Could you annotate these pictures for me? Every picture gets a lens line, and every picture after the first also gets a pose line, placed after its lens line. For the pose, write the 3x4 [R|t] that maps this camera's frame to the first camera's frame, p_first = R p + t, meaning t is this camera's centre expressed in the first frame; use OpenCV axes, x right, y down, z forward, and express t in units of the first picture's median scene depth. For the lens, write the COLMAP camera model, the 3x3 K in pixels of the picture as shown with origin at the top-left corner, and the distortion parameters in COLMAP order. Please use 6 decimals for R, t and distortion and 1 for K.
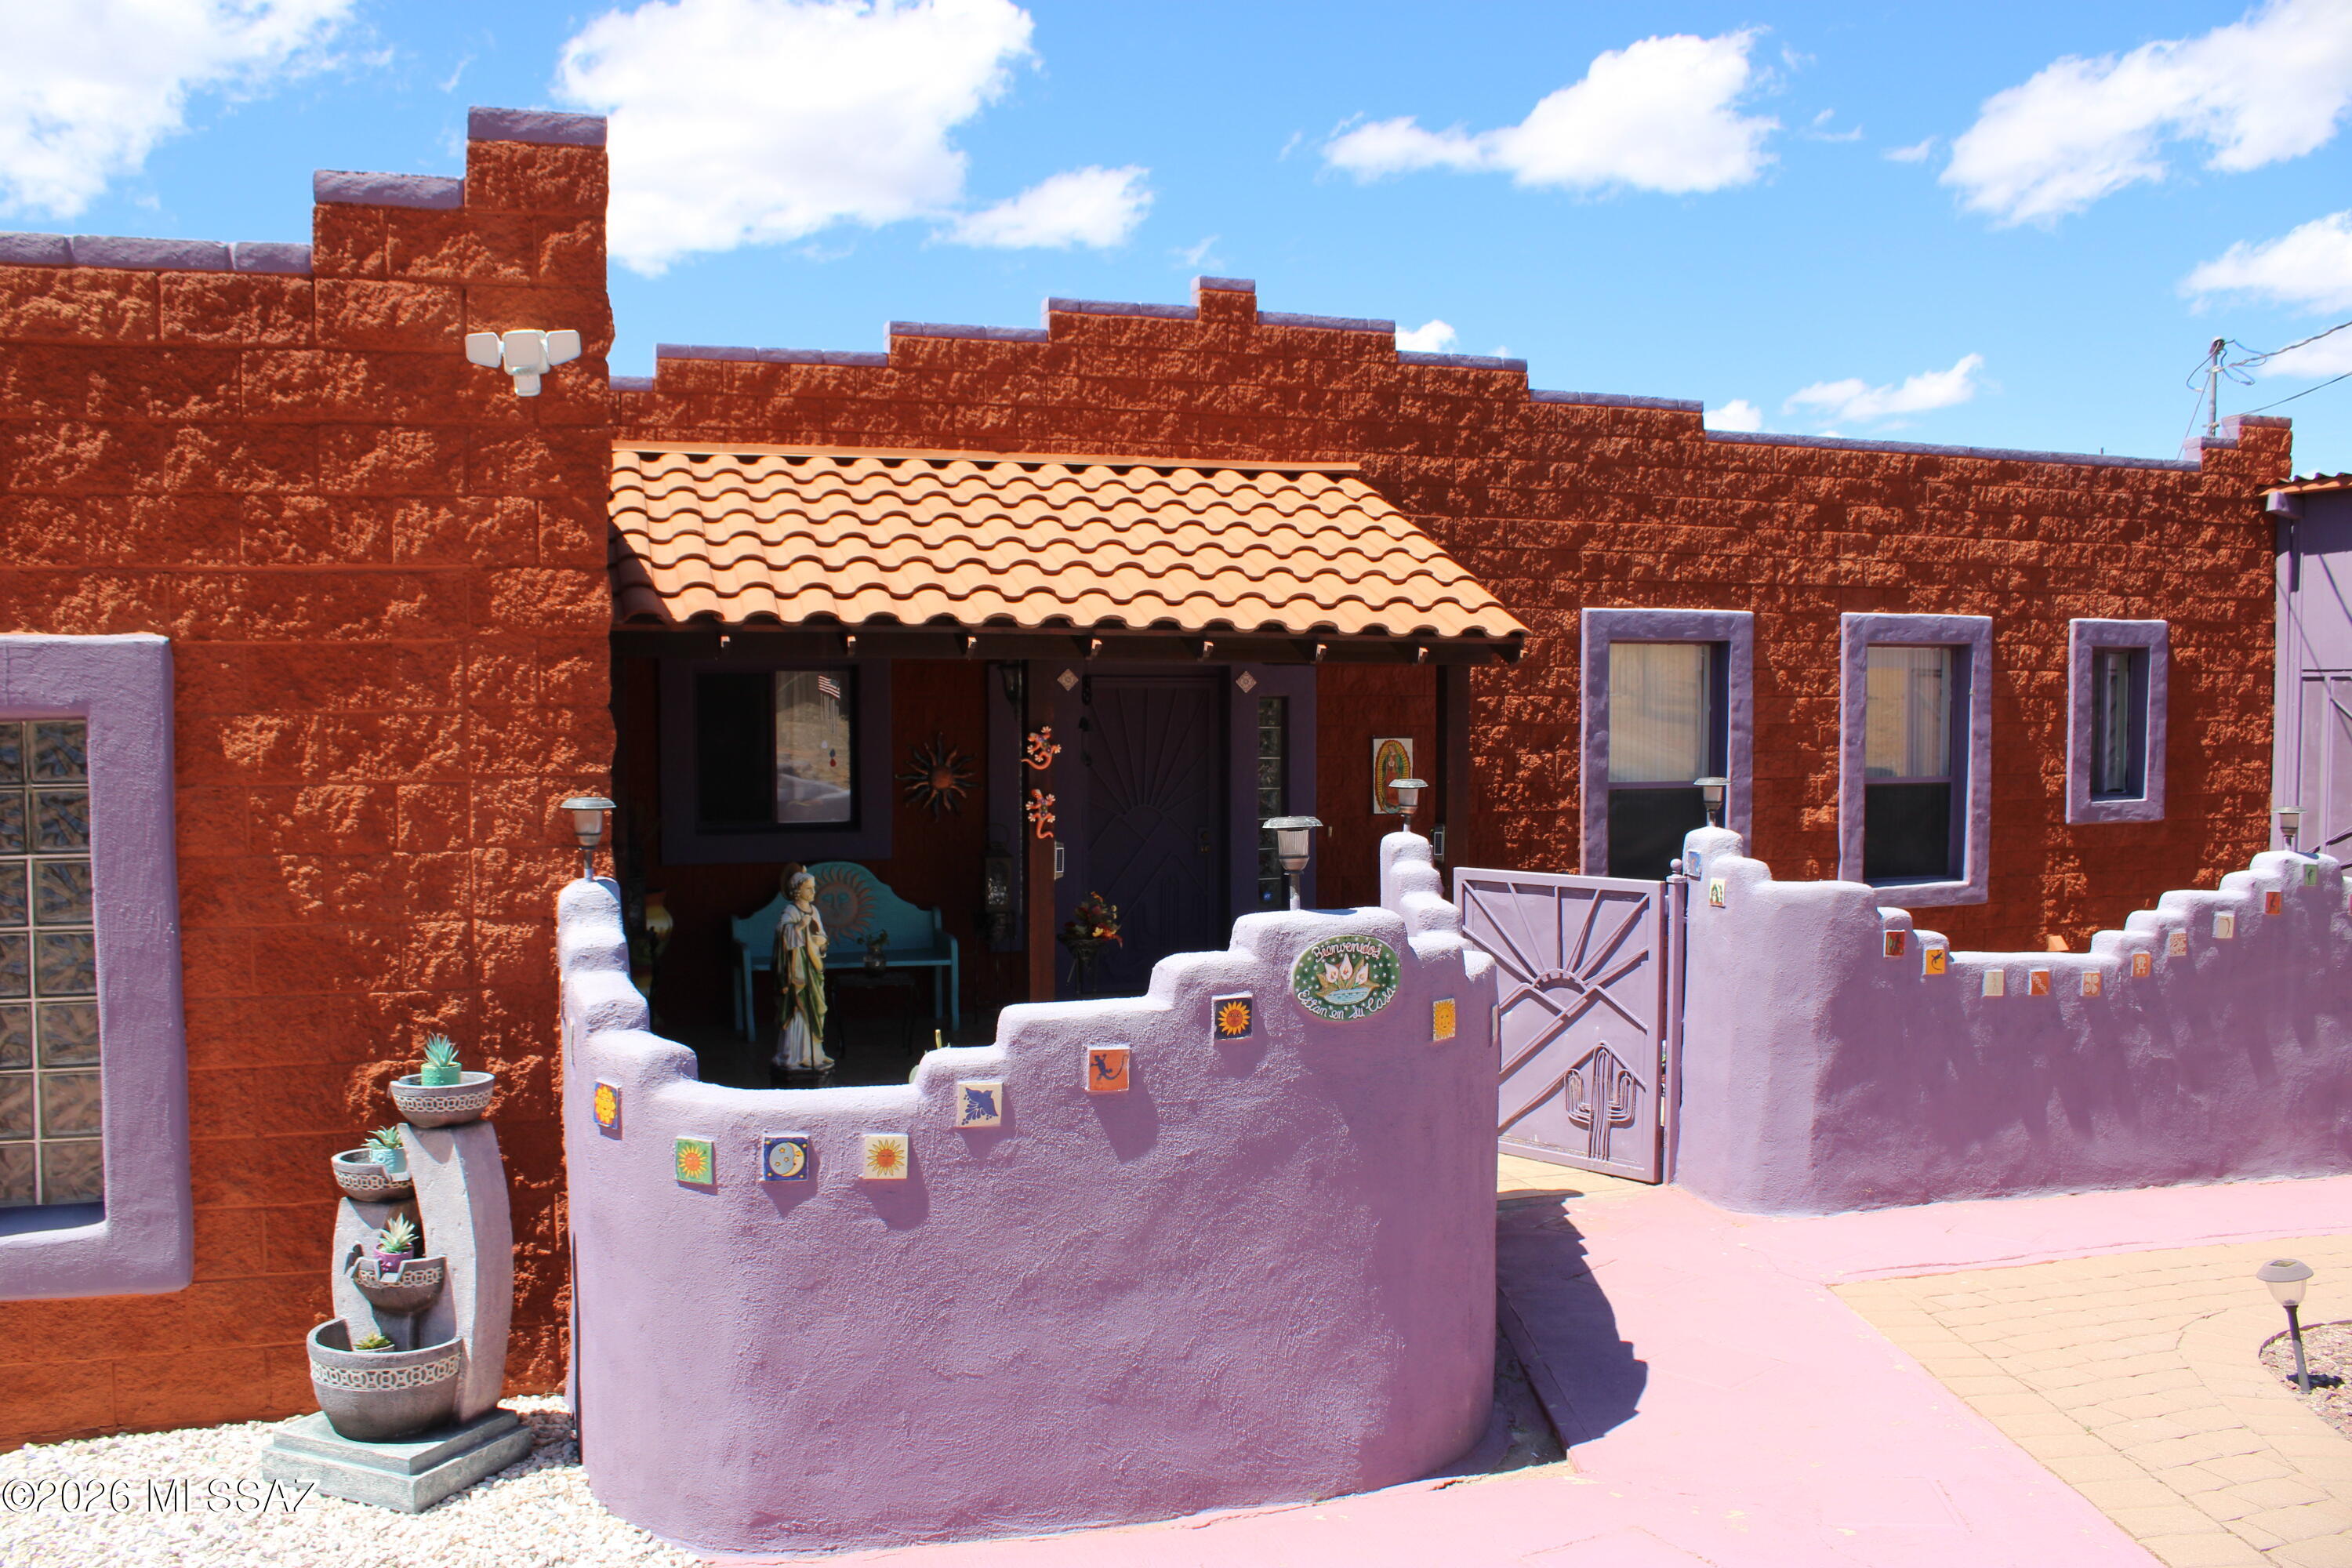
lens RADIAL K [[1938.5, 0, 1166.2], [0, 1938.5, 787.2], [0, 0, 1]] dist [-0.168109, 0.147769]
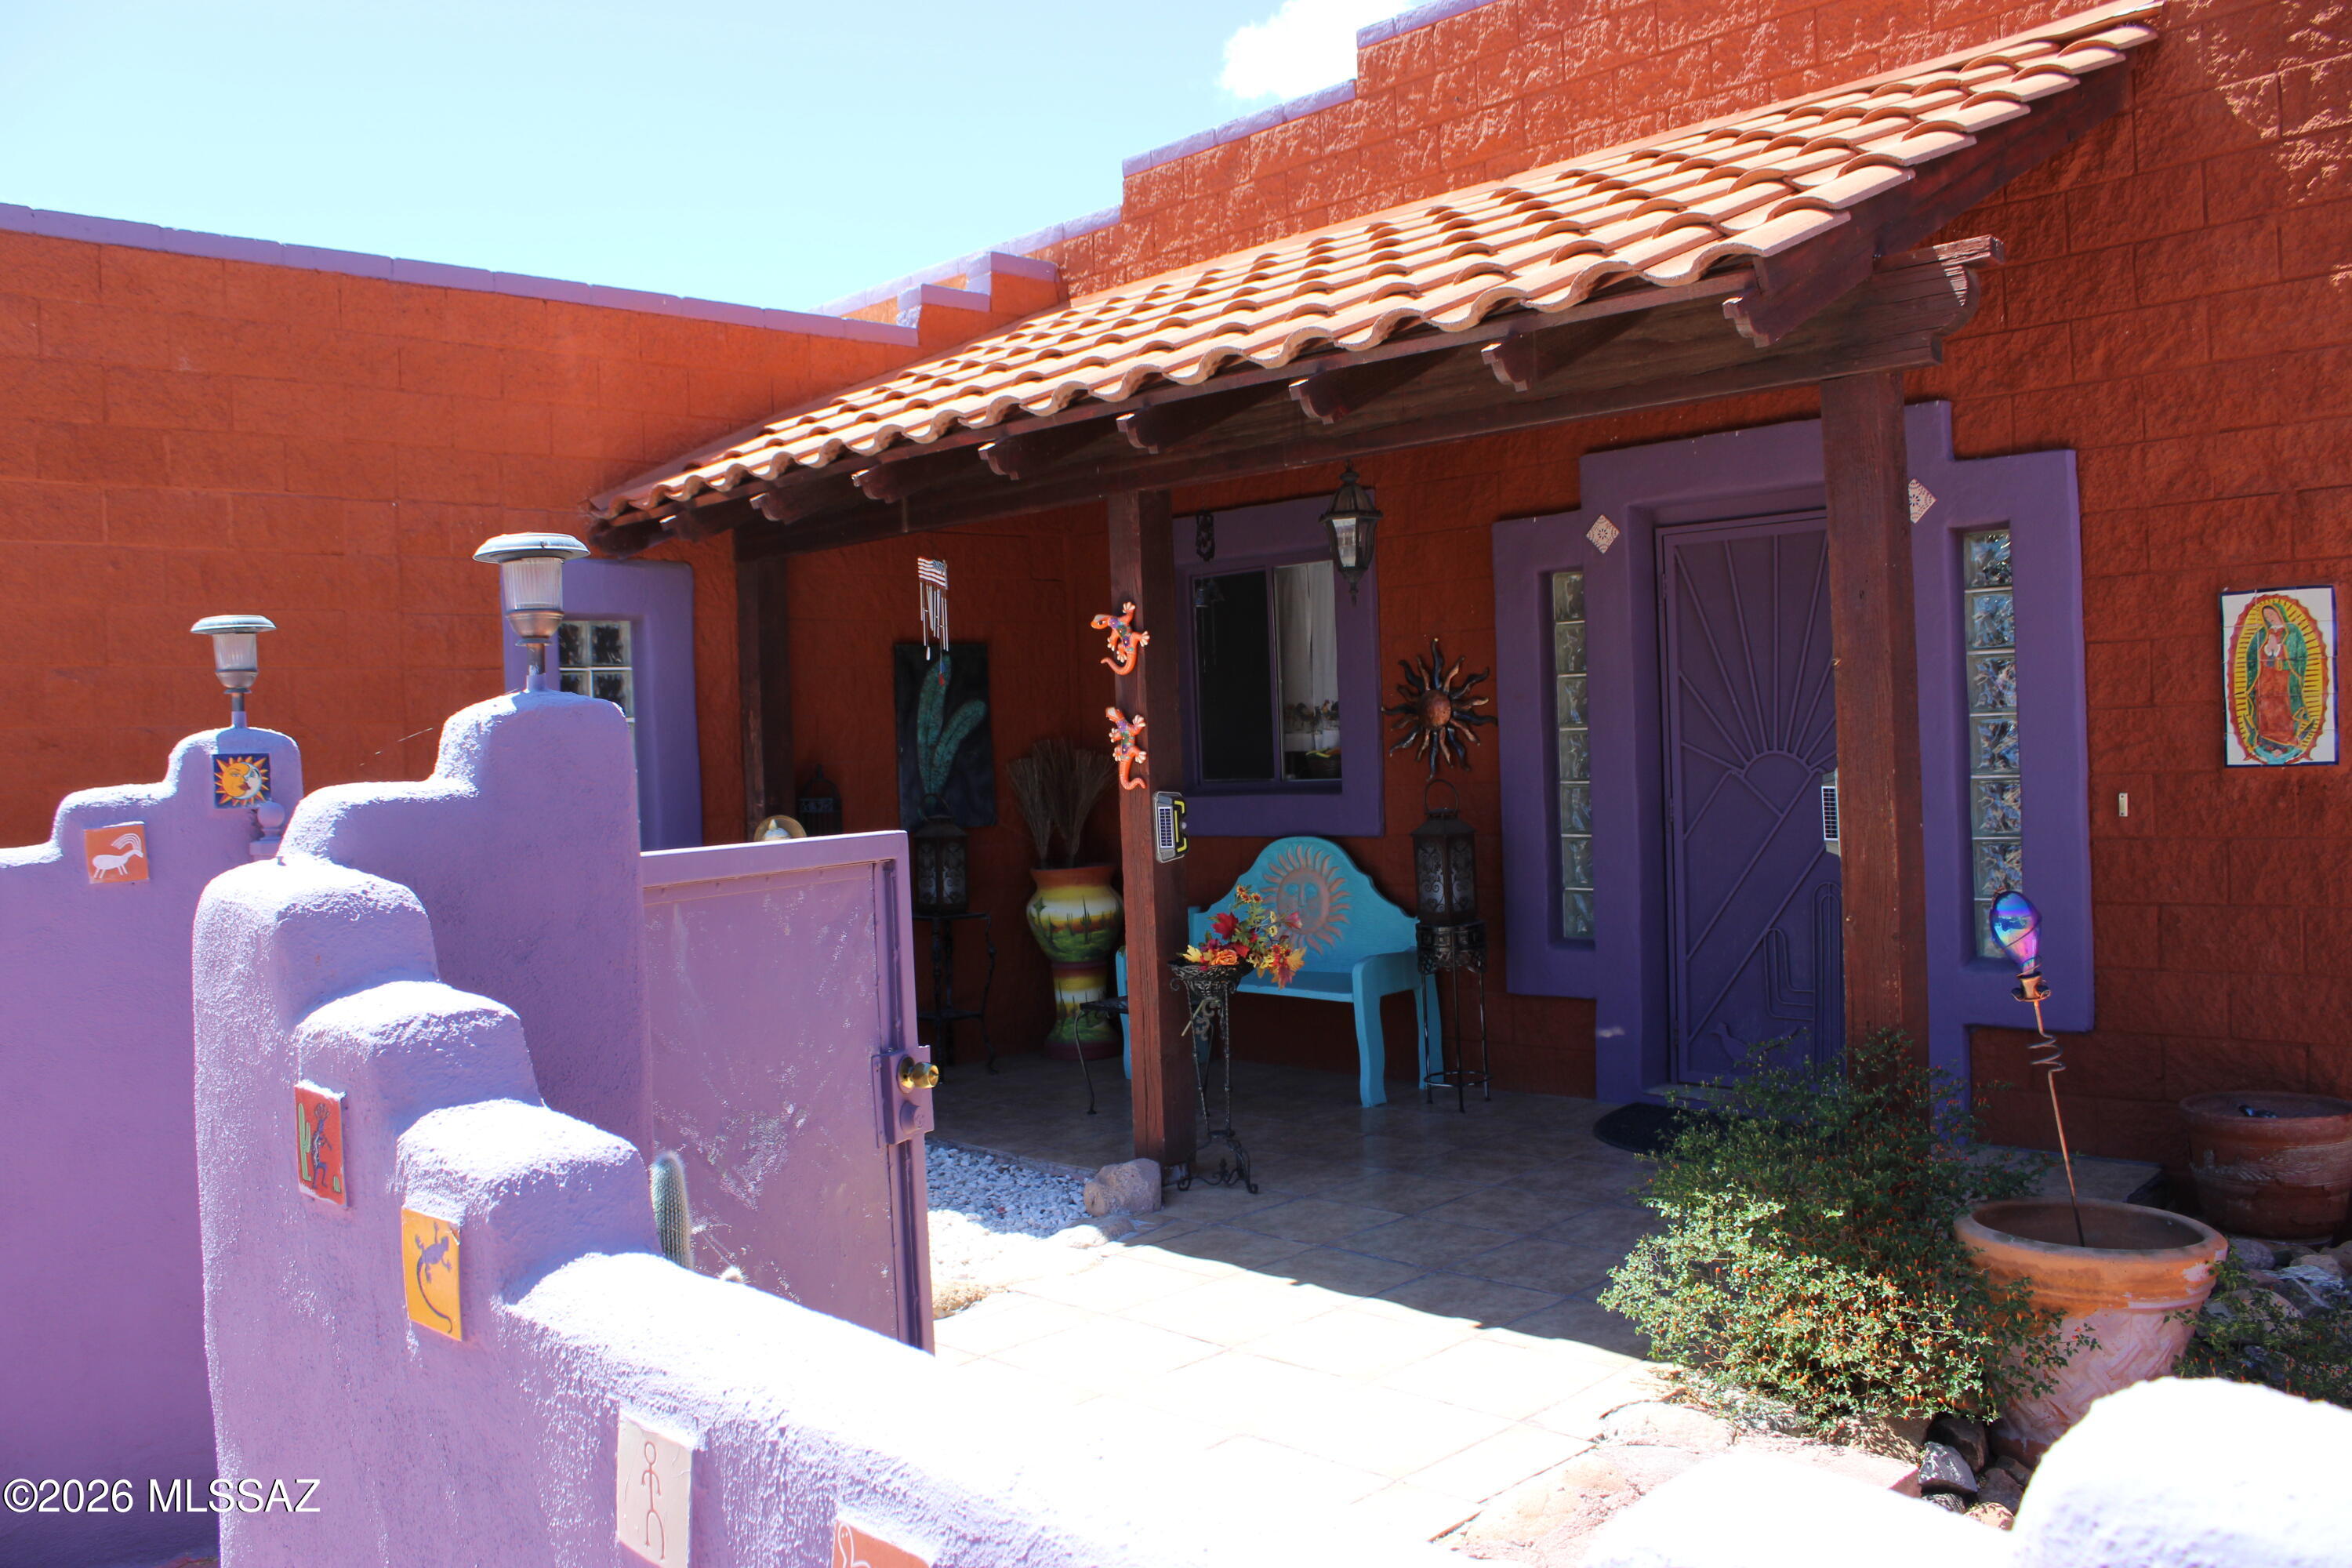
lens RADIAL K [[1938.5, 0, 1166.2], [0, 1938.5, 787.2], [0, 0, 1]] dist [-0.168109, 0.147769]
pose [[0.440943, -0.003002, -0.897530, 0.498736], [-0.007144, 0.999951, -0.006854, 0.030867], [0.897507, 0.009434, 0.440900, 0.775670]]
